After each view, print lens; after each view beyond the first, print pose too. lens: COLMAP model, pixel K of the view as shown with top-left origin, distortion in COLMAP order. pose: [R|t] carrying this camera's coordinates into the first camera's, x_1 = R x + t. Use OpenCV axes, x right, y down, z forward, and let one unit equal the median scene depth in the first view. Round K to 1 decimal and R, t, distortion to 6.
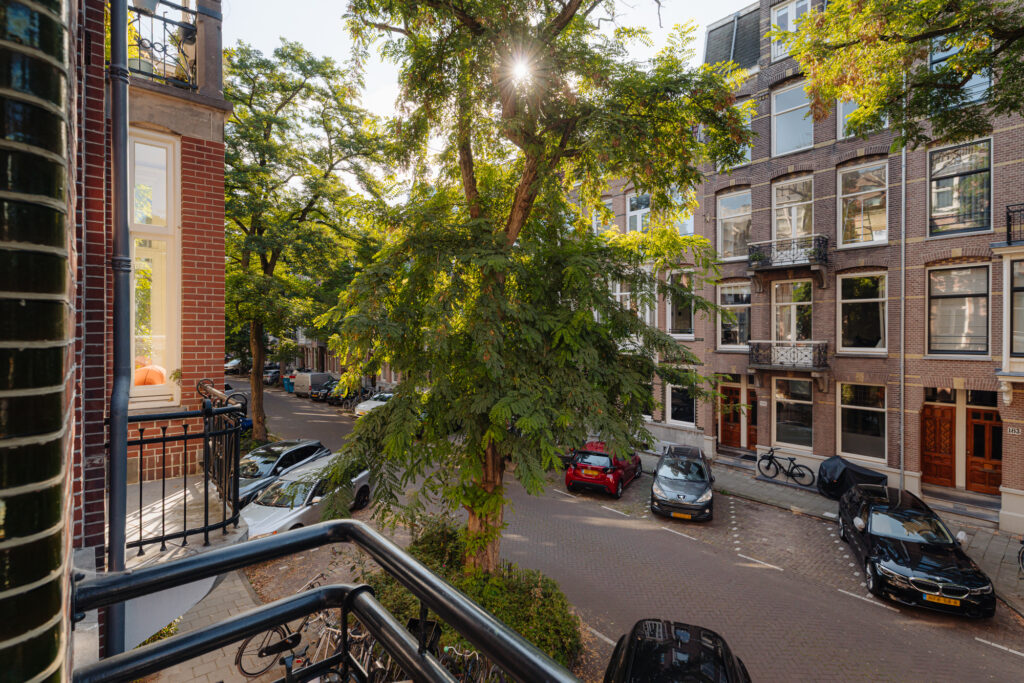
lens RADIAL K [[464.3, 0, 508.6], [0, 464.3, 335.9], [0, 0, 1]] dist [0.003124, -0.000122]
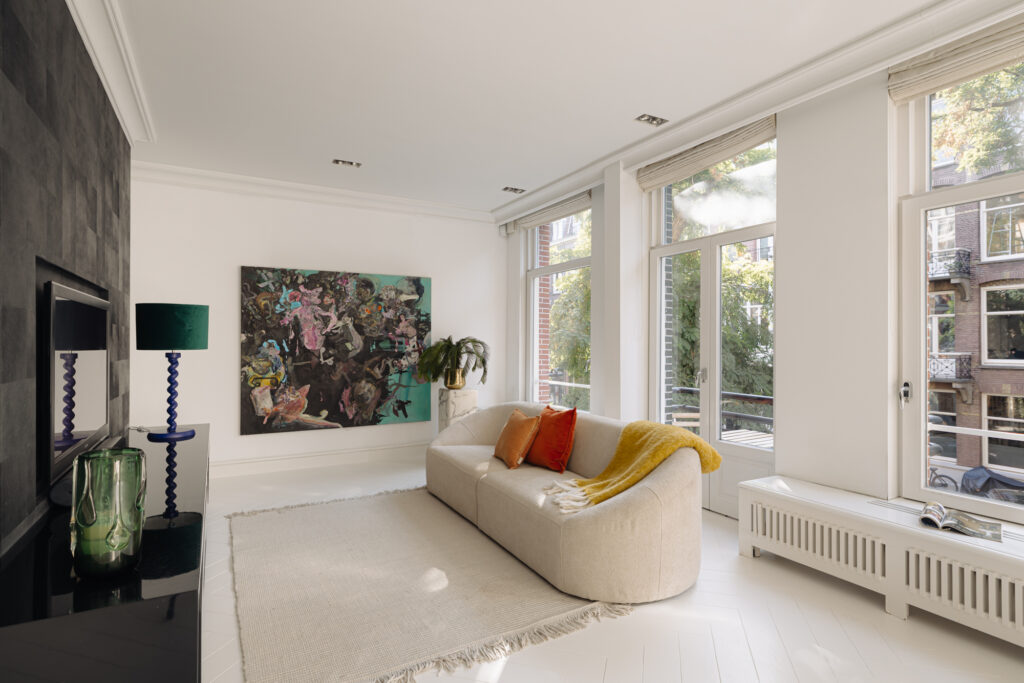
lens RADIAL K [[510.2, 0, 508.2], [0, 510.2, 339.8], [0, 0, 1]] dist [0.007387, 0.001102]
pose [[0.980211, 0.002835, -0.197938, -0.080524], [-0.006162, 0.999850, -0.016194, 0.007181], [0.197862, 0.017094, 0.980081, -0.296035]]
